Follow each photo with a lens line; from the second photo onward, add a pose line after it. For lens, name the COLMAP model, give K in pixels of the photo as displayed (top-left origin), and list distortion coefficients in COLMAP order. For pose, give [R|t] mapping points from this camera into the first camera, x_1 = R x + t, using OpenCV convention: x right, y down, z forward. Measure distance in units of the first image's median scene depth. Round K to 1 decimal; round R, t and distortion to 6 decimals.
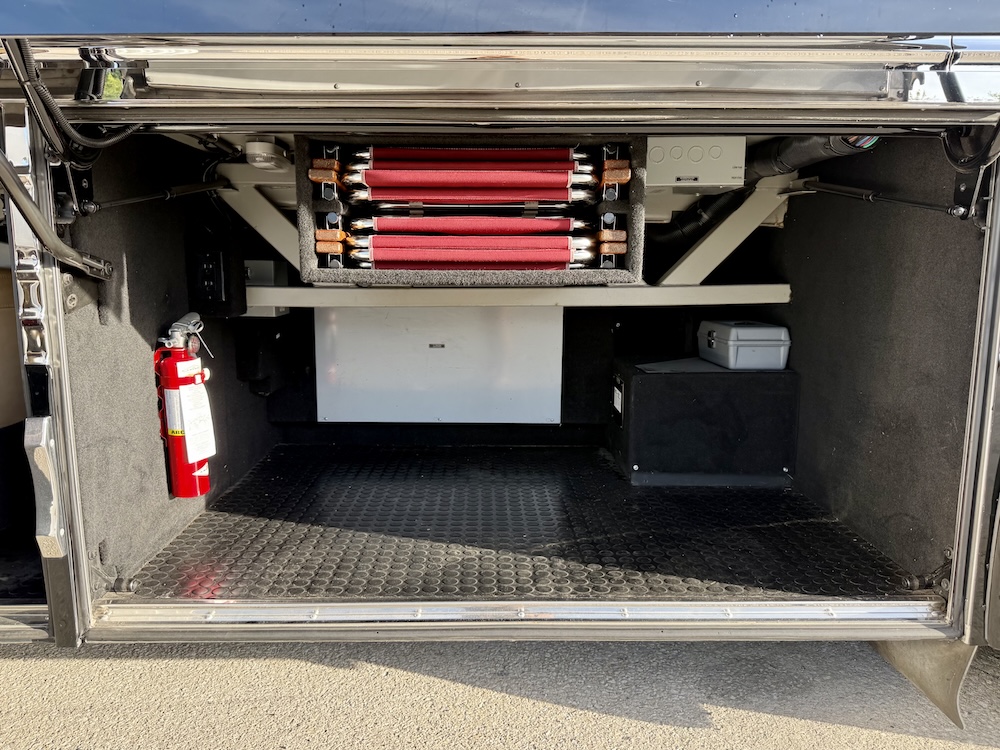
lens RADIAL K [[729.0, 0, 500.0], [0, 729.0, 375.0], [0, 0, 1]] dist [0.038542, -0.001332]
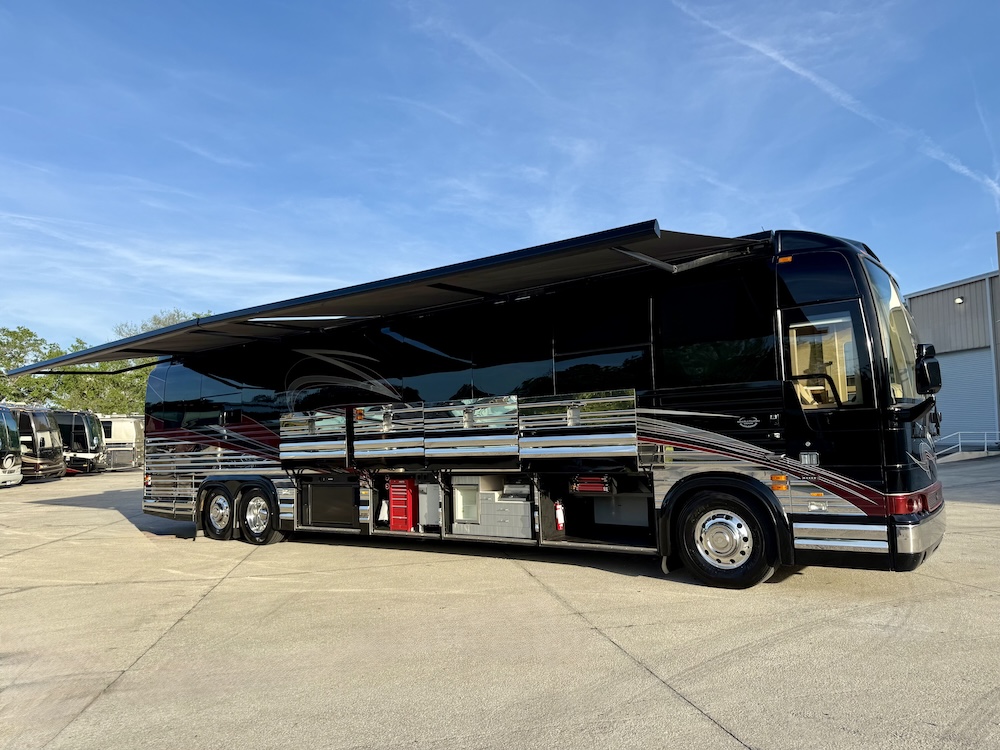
lens RADIAL K [[694.8, 0, 500.0], [0, 694.8, 375.0], [0, 0, 1]] dist [0.099075, -0.000082]
pose [[0.798178, -0.088472, -0.595890, 2.569830], [-0.051822, 0.975407, -0.214233, 0.180385], [0.600189, 0.201876, 0.773963, -3.740092]]
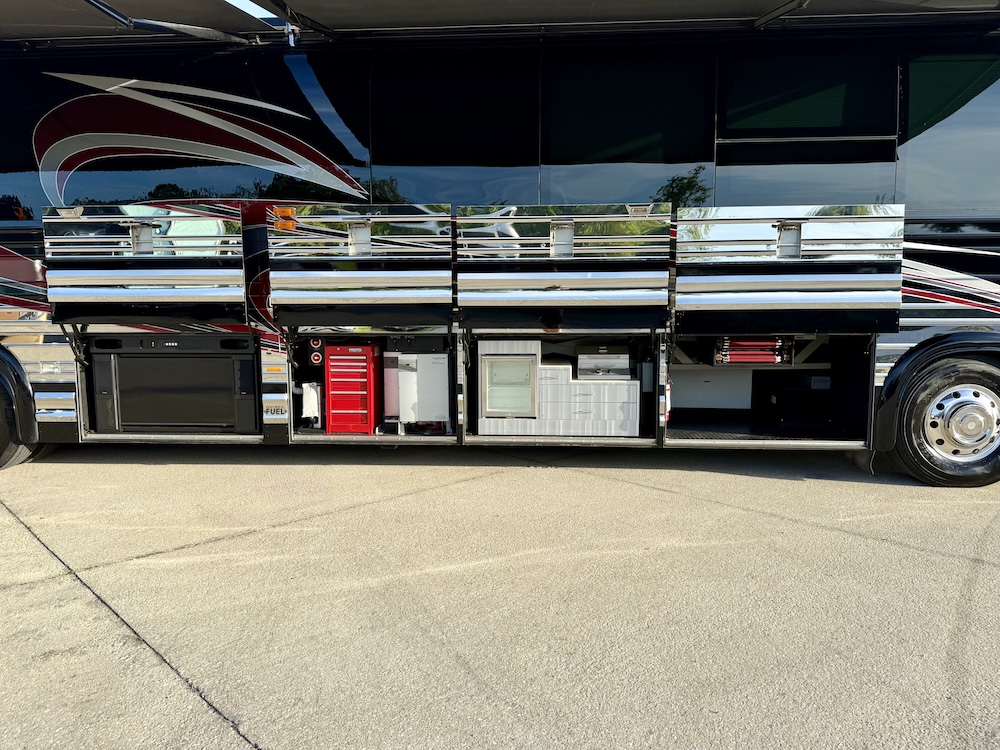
lens RADIAL K [[729.0, 0, 500.0], [0, 729.0, 375.0], [0, 0, 1]] dist [0.038542, -0.001332]
pose [[0.997758, 0.003164, -0.066843, -1.024124], [-0.006847, 0.998466, -0.054935, 0.142561], [0.066567, 0.055270, 0.996250, -2.823269]]
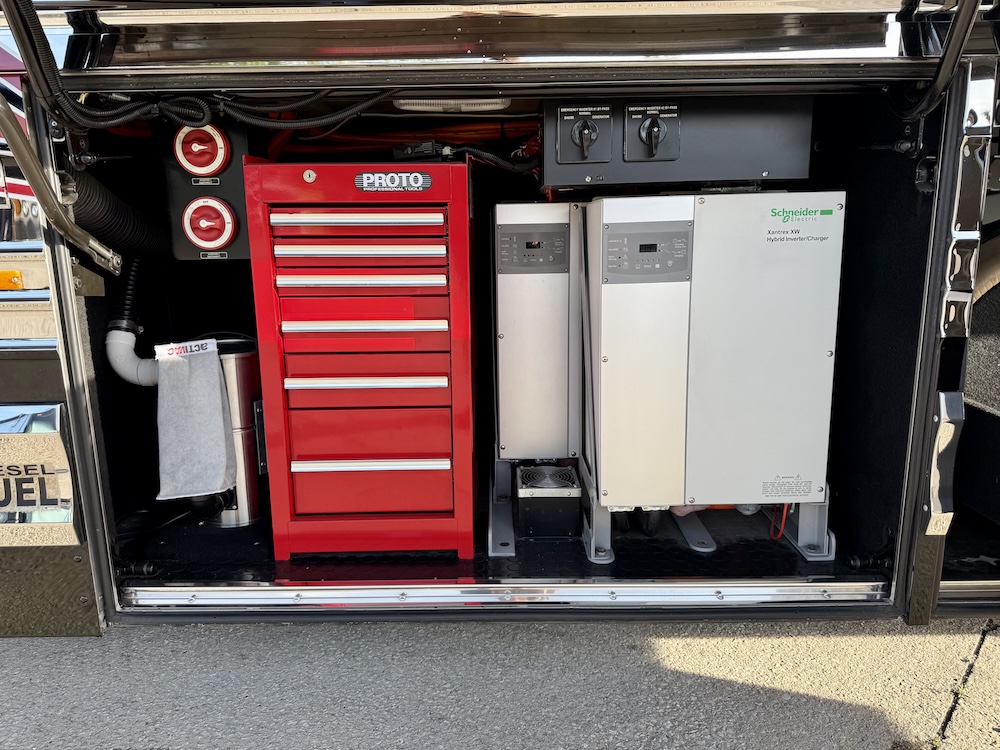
lens RADIAL K [[729.0, 0, 500.0], [0, 729.0, 375.0], [0, 0, 1]] dist [0.038542, -0.001332]
pose [[0.999700, -0.009483, -0.022584, -1.879206], [0.010625, 0.998643, 0.050992, -0.017101], [0.022070, -0.051217, 0.998444, 0.041879]]
